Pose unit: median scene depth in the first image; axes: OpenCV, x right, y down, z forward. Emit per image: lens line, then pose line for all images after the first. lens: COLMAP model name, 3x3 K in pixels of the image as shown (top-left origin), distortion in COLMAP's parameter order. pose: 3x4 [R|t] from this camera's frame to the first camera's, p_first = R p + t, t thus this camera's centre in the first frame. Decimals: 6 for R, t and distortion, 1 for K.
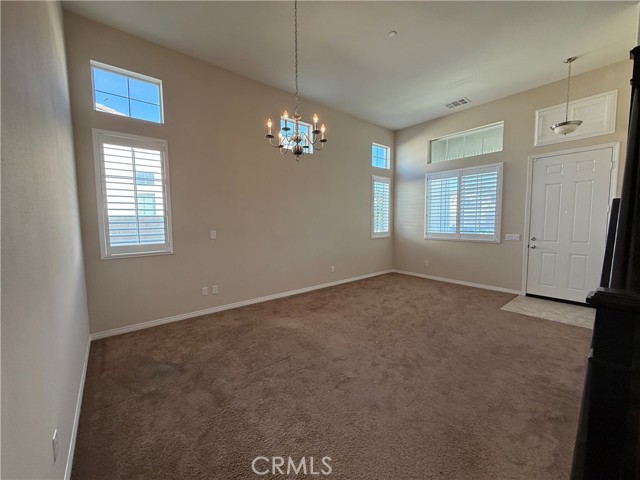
lens RADIAL K [[254.9, 0, 318.2], [0, 254.9, 240.4], [0, 0, 1]] dist [-0.000712, 0.000021]
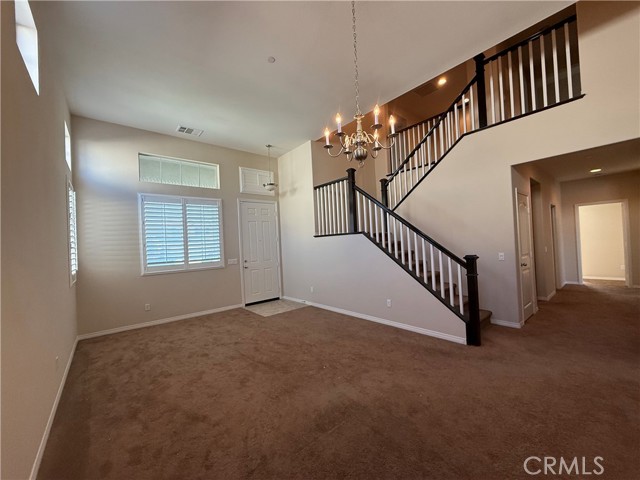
lens RADIAL K [[254.9, 0, 318.2], [0, 254.9, 240.4], [0, 0, 1]] dist [-0.000712, 0.000021]
pose [[-0.010463, 0.016293, 0.999813, -0.463268], [0.124872, 0.992062, -0.014860, -0.043976], [-0.992118, 0.124693, -0.012414, 0.603927]]
